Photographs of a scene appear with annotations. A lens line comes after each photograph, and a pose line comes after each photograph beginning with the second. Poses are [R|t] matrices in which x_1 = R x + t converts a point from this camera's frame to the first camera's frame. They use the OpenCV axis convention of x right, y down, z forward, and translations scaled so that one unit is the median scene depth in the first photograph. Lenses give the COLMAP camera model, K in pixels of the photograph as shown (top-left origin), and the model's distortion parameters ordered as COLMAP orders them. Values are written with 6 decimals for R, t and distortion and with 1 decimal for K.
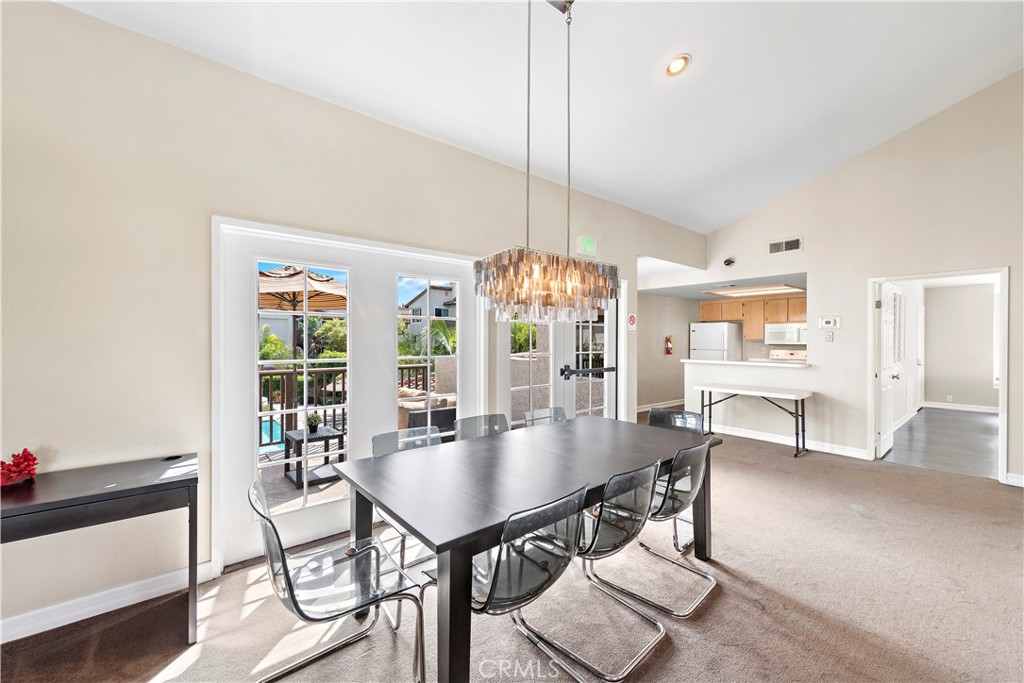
lens RADIAL K [[399.1, 0, 512.0], [0, 399.1, 341.5], [0, 0, 1]] dist [0.002235, 0.000152]
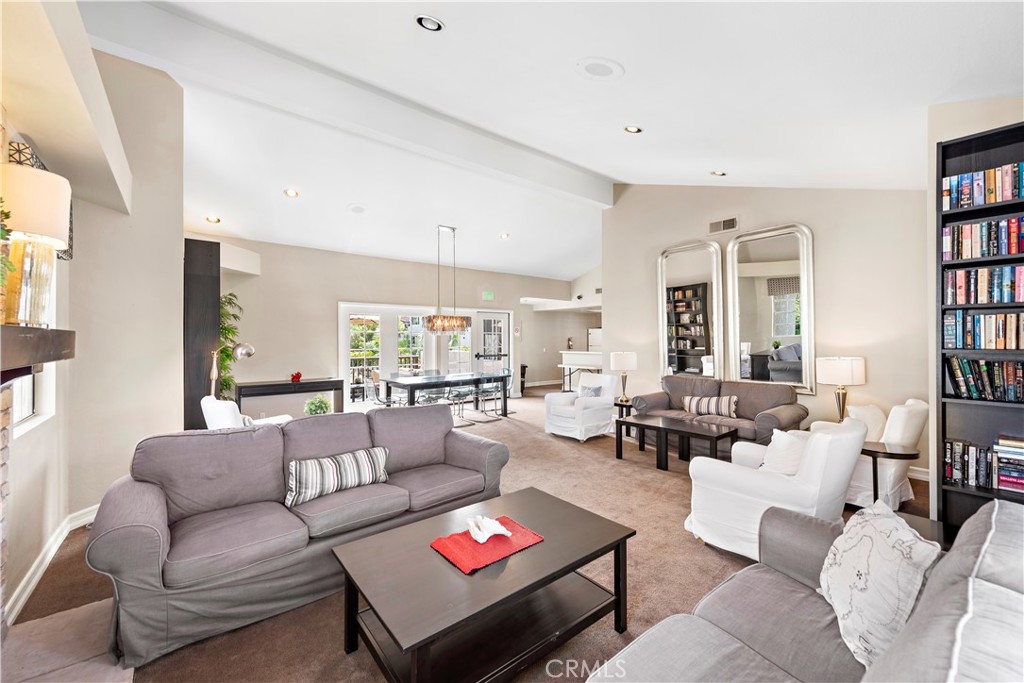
lens RADIAL K [[399.1, 0, 512.0], [0, 399.1, 341.5], [0, 0, 1]] dist [0.002235, 0.000152]
pose [[0.999980, -0.006284, 0.000552, 0.275772], [0.006284, 0.999979, 0.001386, -0.001844], [-0.000561, -0.001382, 0.999999, -0.977267]]
